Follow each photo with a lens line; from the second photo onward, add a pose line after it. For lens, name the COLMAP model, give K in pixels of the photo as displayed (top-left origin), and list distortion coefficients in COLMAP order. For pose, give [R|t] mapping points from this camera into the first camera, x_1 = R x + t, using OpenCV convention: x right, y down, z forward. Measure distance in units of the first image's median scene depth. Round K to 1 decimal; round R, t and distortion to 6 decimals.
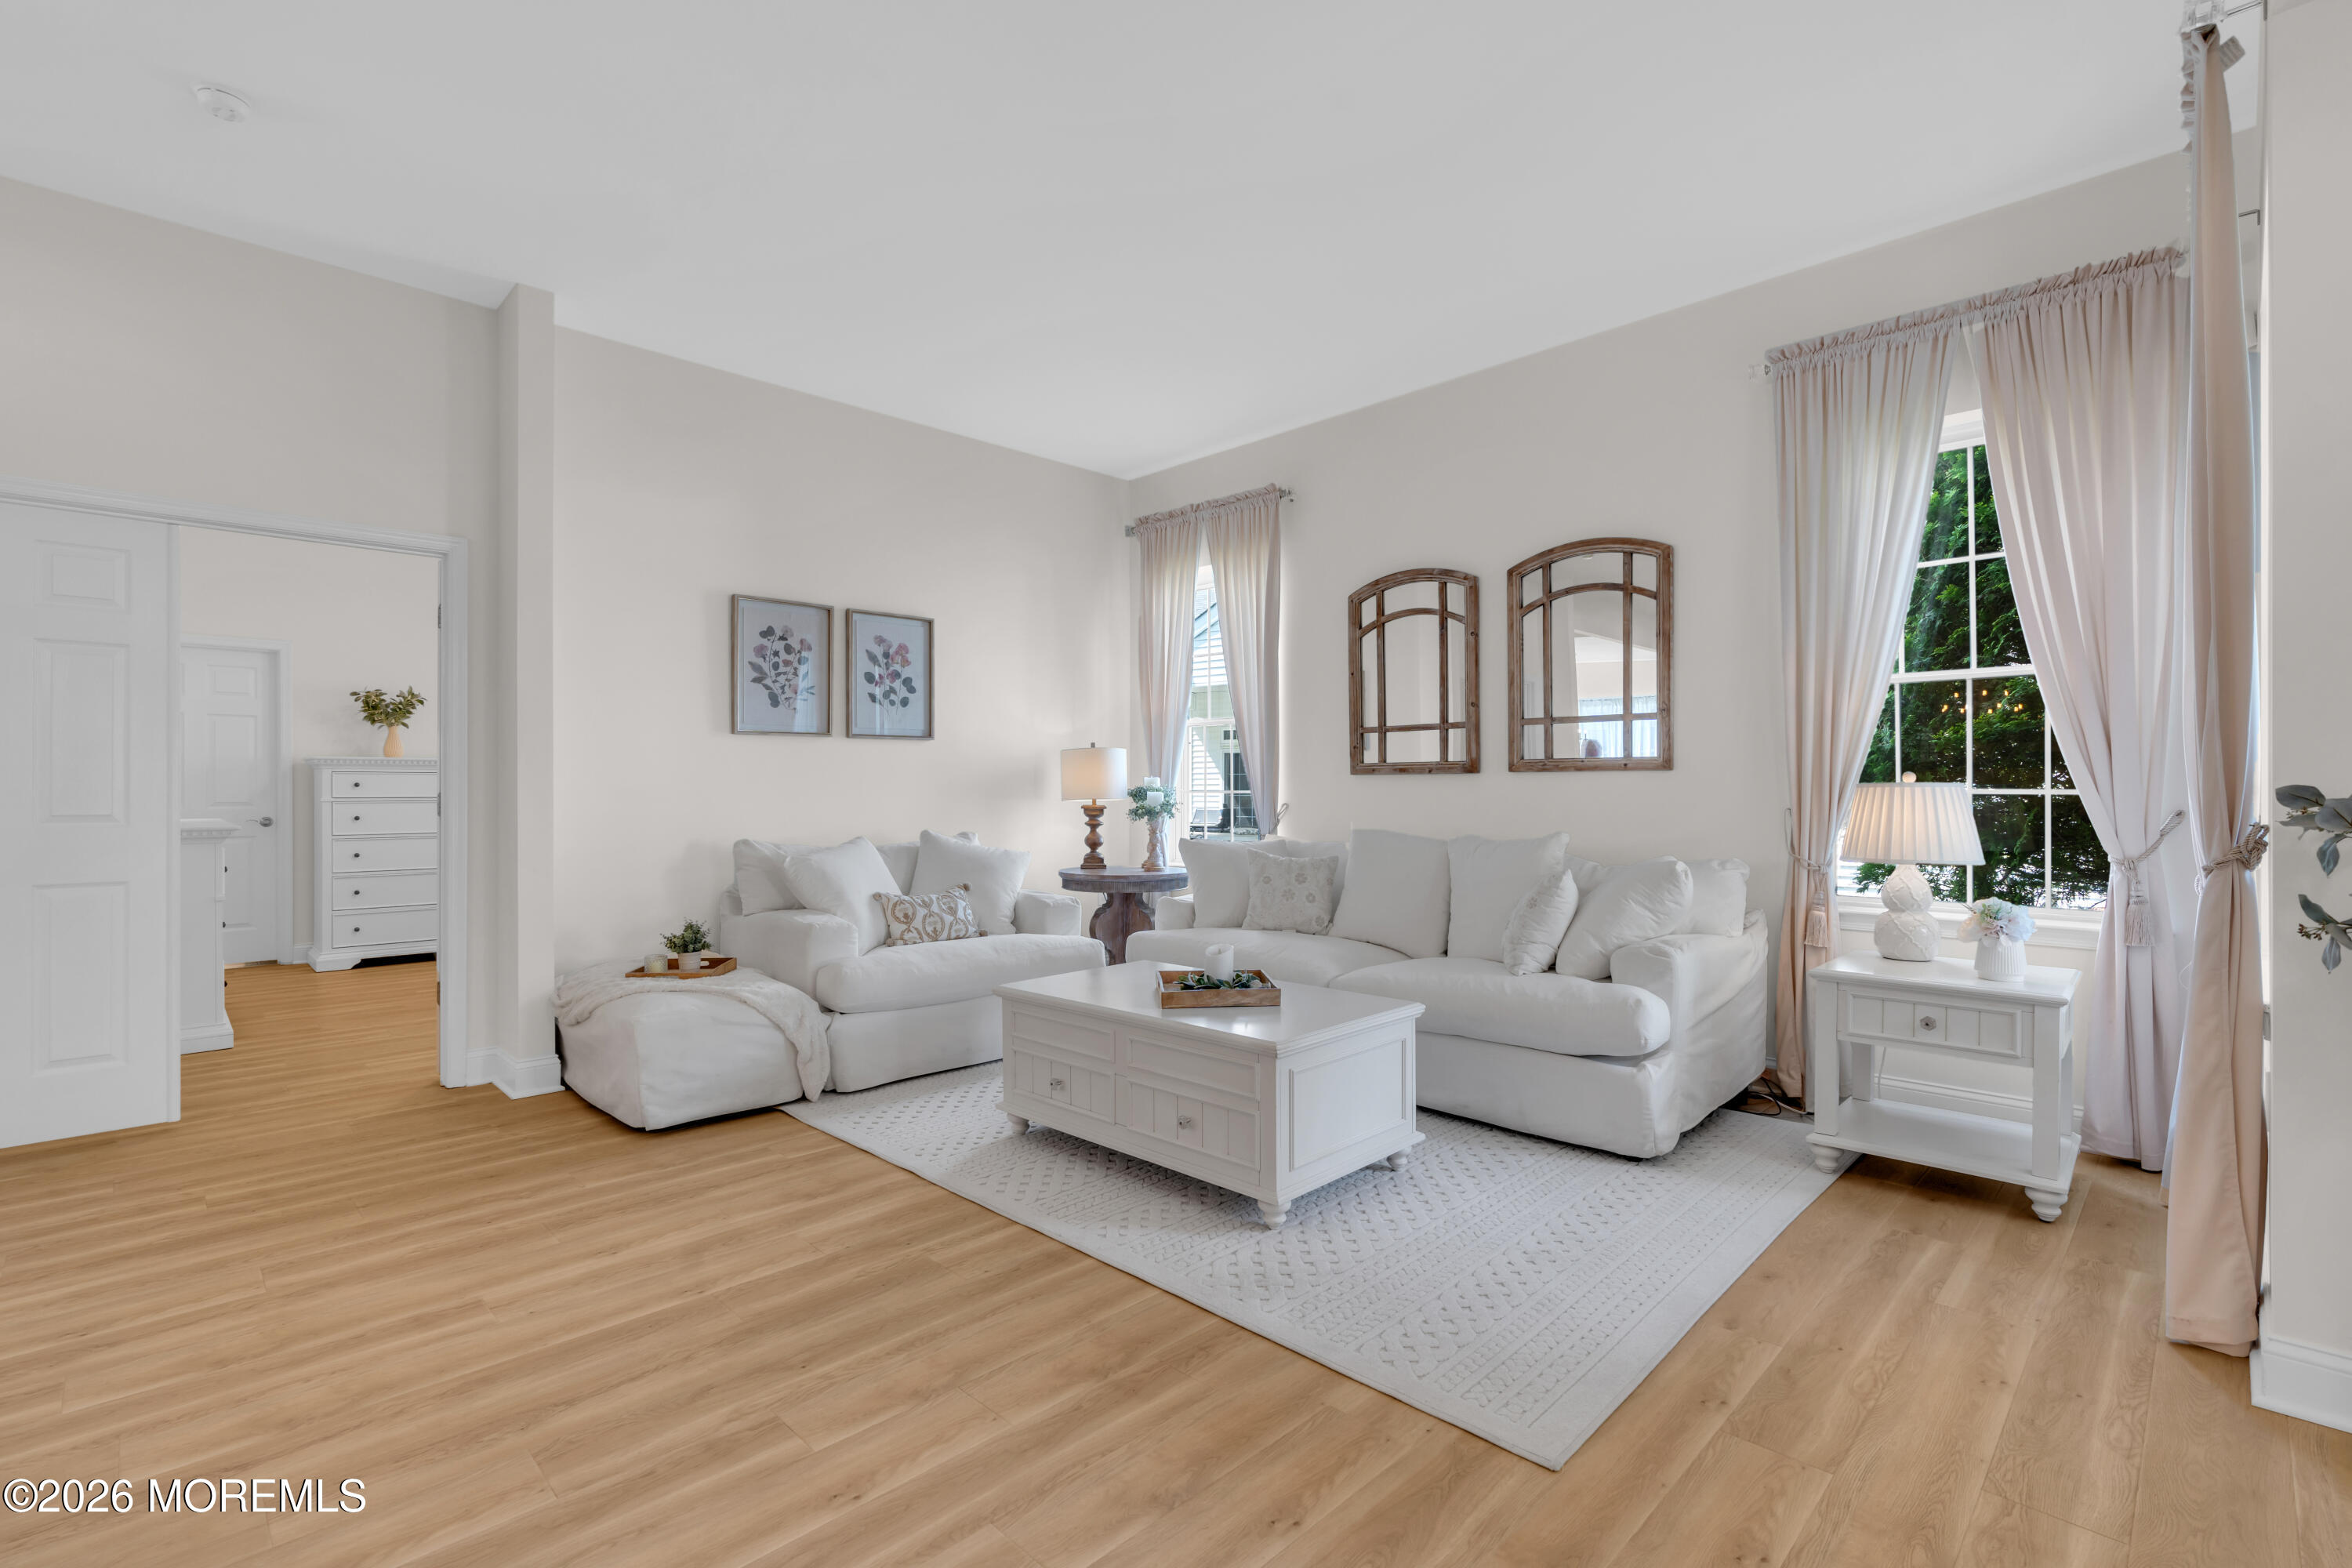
lens RADIAL K [[1057.9, 0, 1170.9], [0, 1057.9, 786.8], [0, 0, 1]] dist [-0.005753, 0.000326]
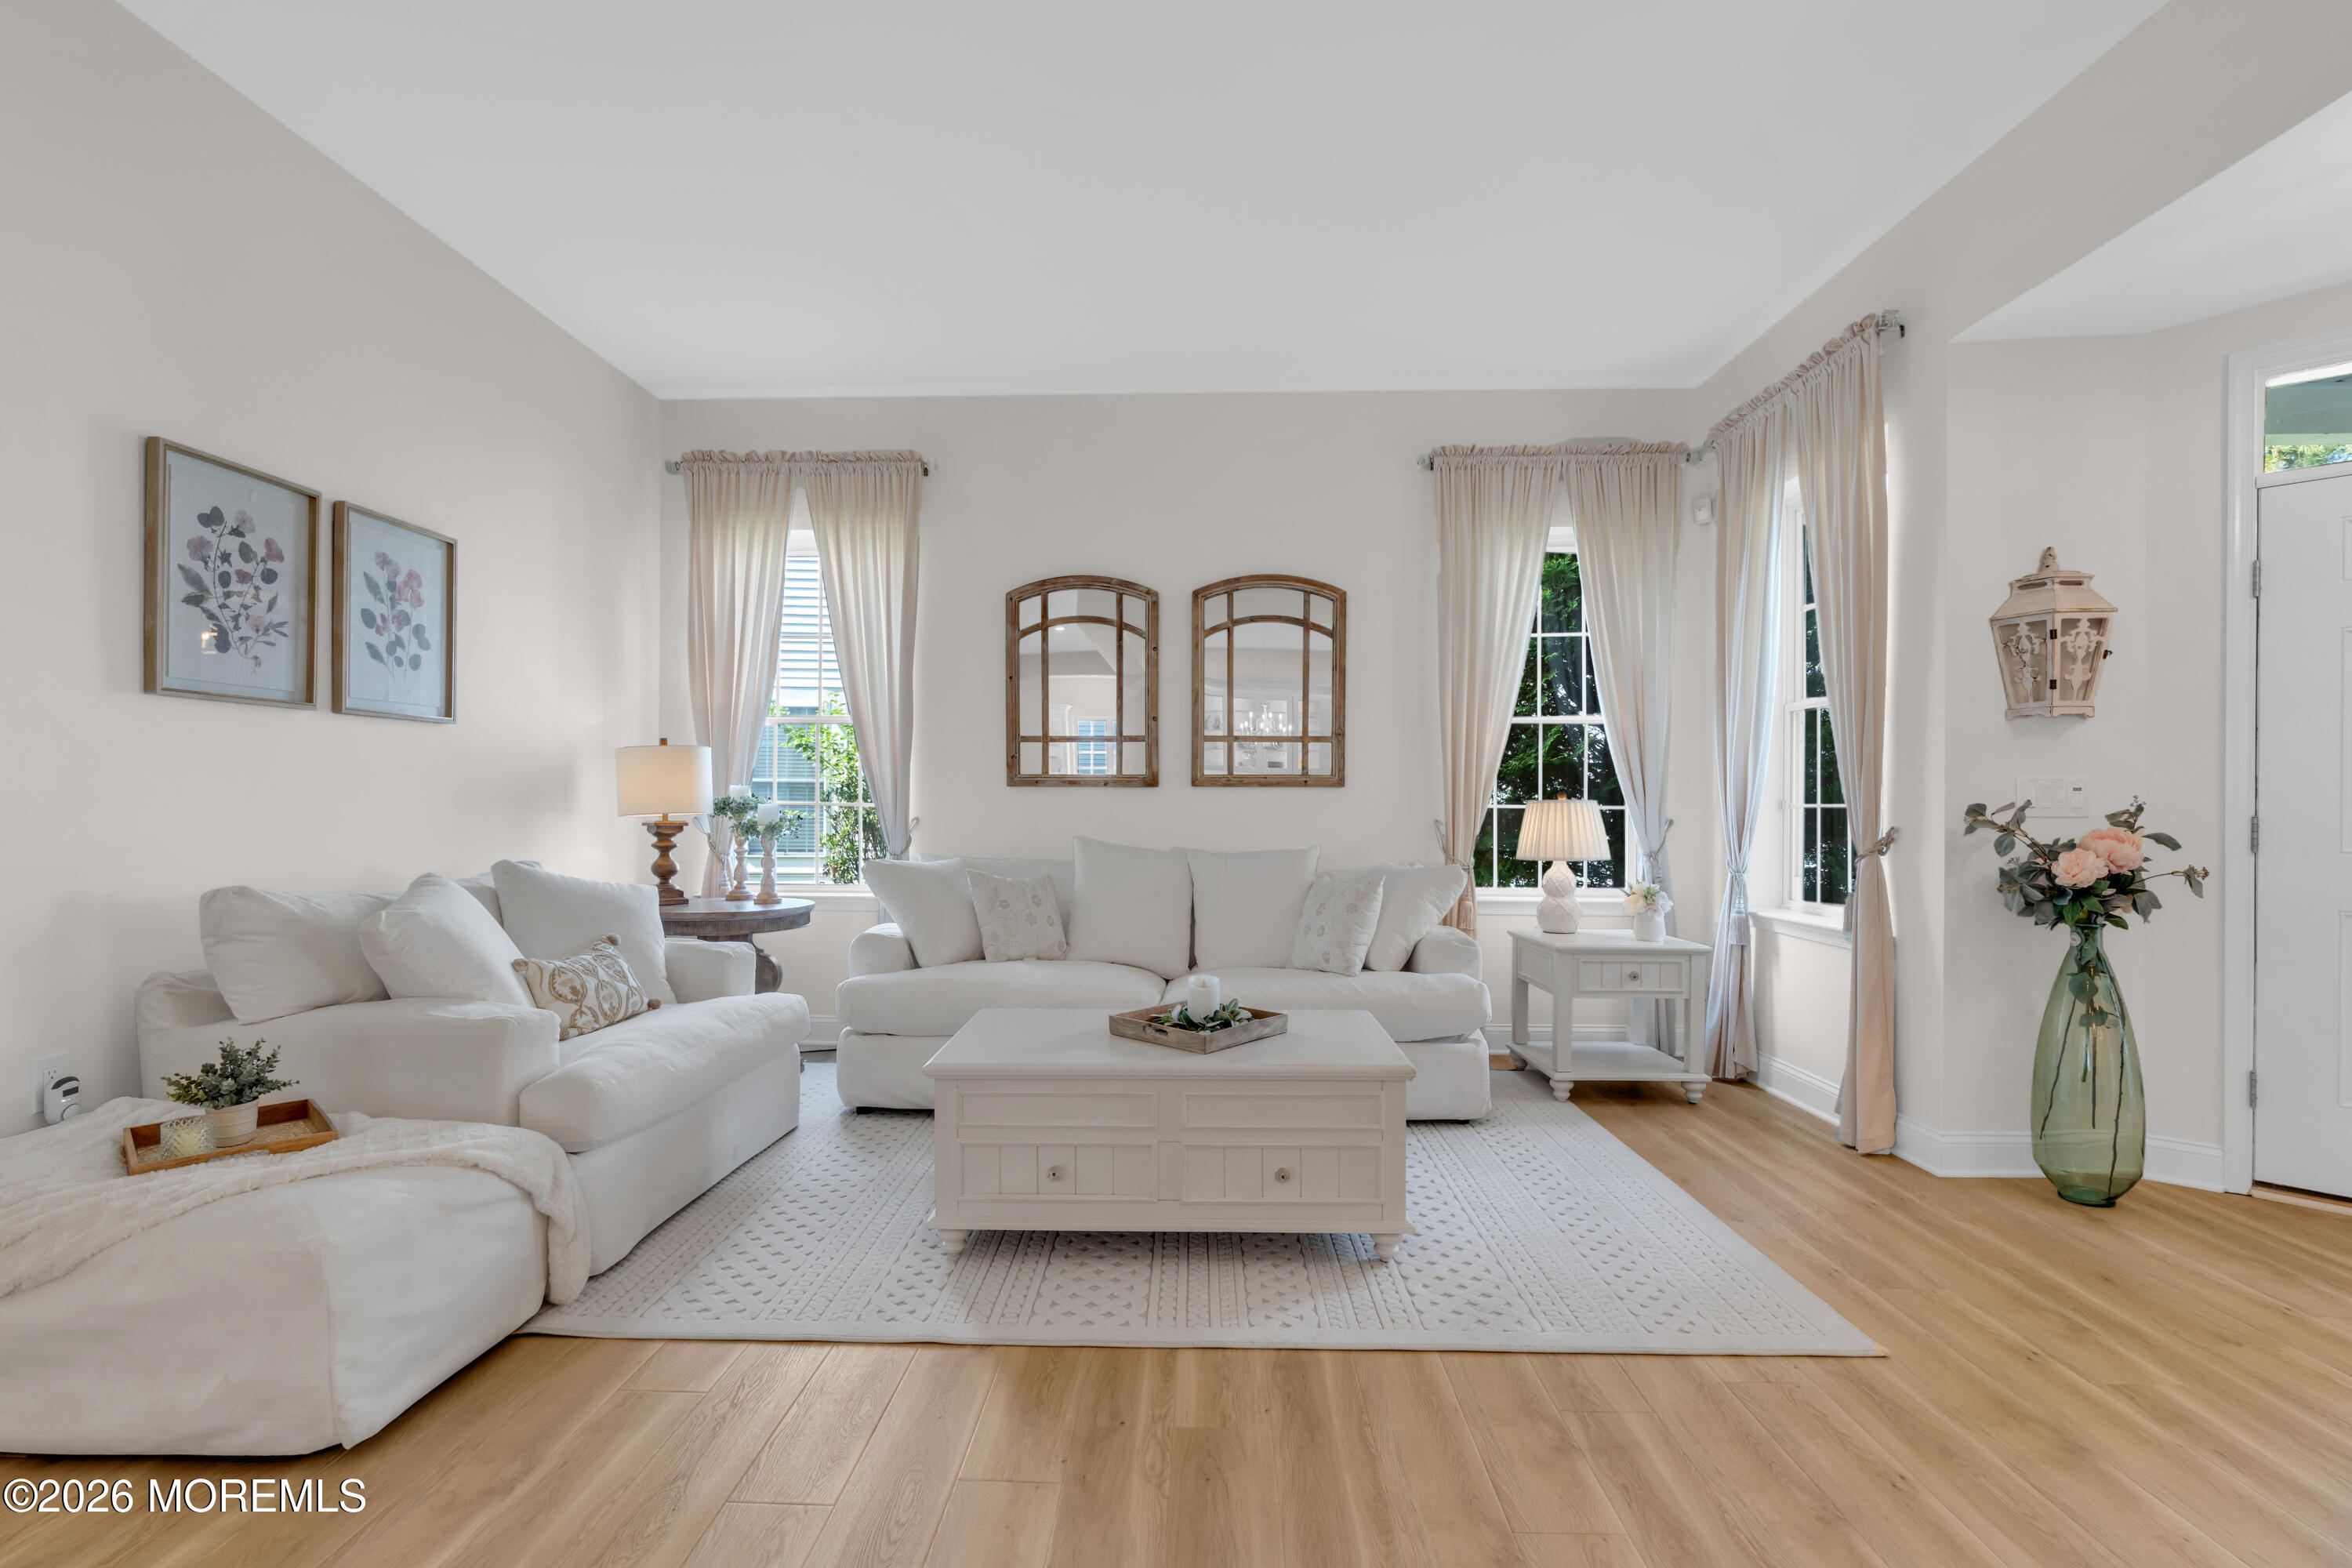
lens RADIAL K [[1066.5, 0, 1166.6], [0, 1066.5, 807.6], [0, 0, 1]] dist [-0.008238, 0.000552]
pose [[0.731685, 0.001729, 0.681641, -0.445329], [-0.006511, 0.999969, 0.004452, 0.002590], [-0.681612, -0.007695, 0.731673, 0.272275]]
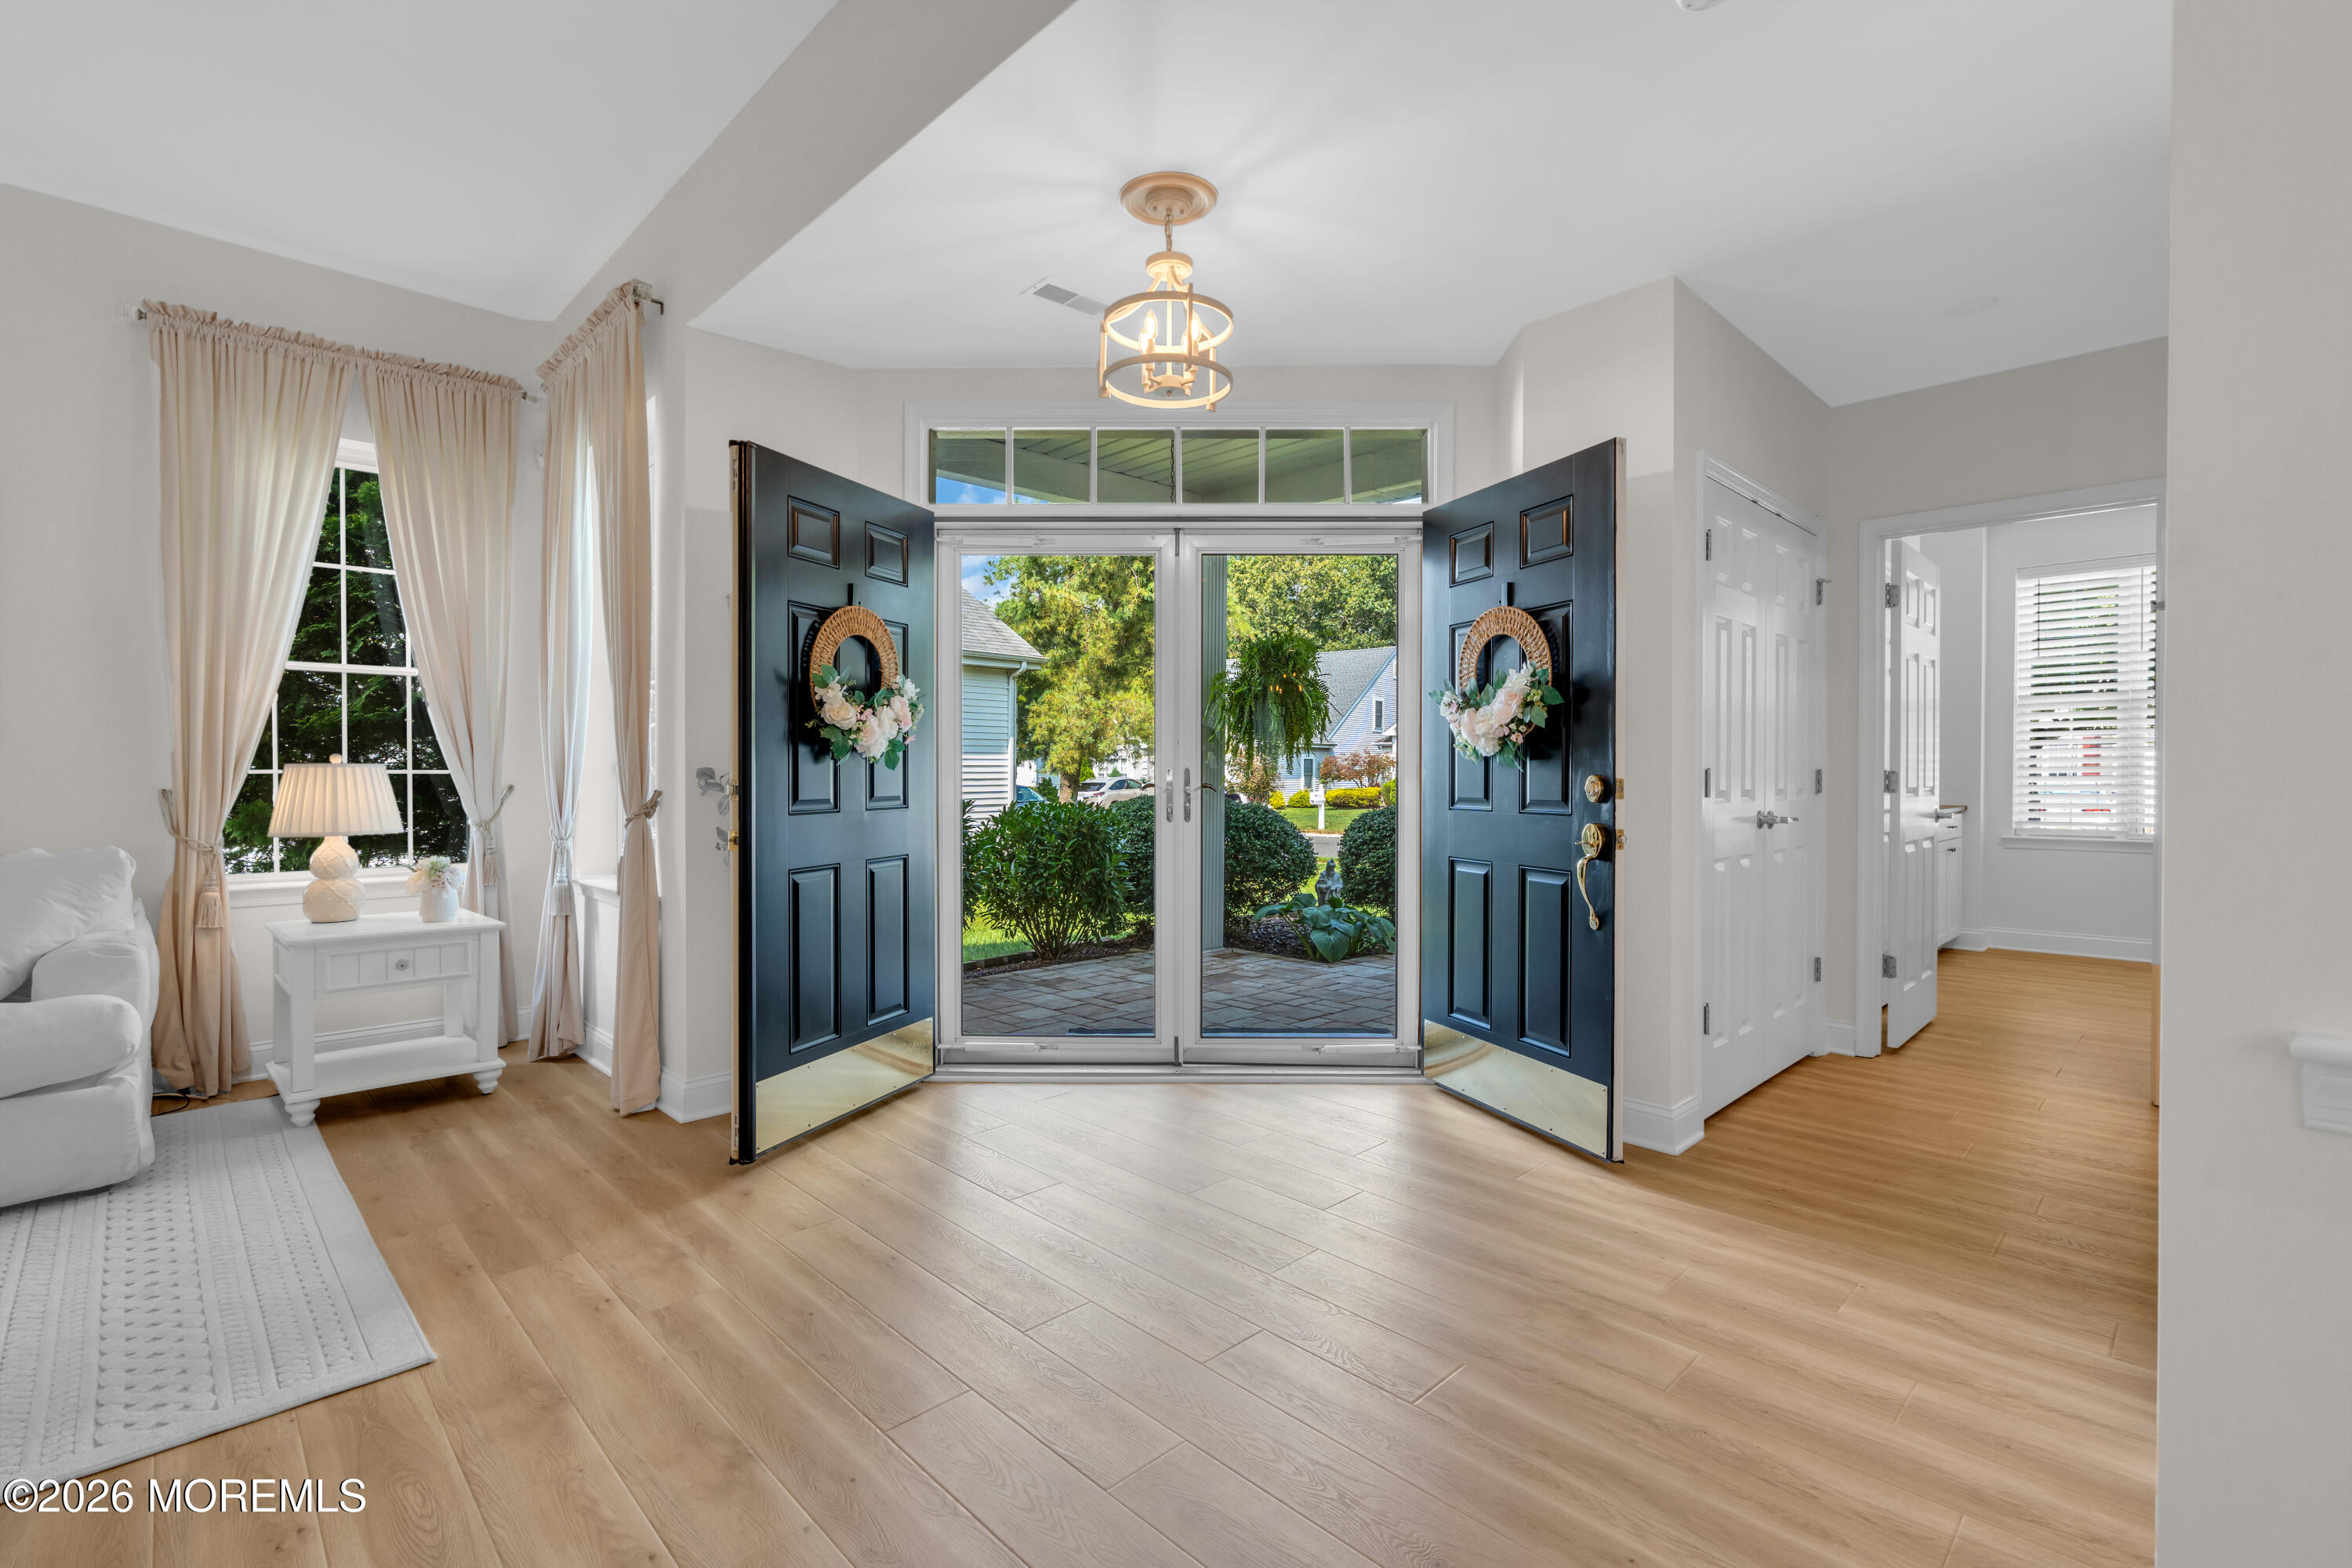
lens RADIAL K [[1056.2, 0, 1172.2], [0, 1056.2, 775.7], [0, 0, 1]] dist [-0.001470, 0.000520]
pose [[0.013760, -0.003222, 0.999900, -0.312137], [-0.003234, 0.999989, 0.003267, 0.001985], [-0.999900, -0.003279, 0.013749, 0.074164]]
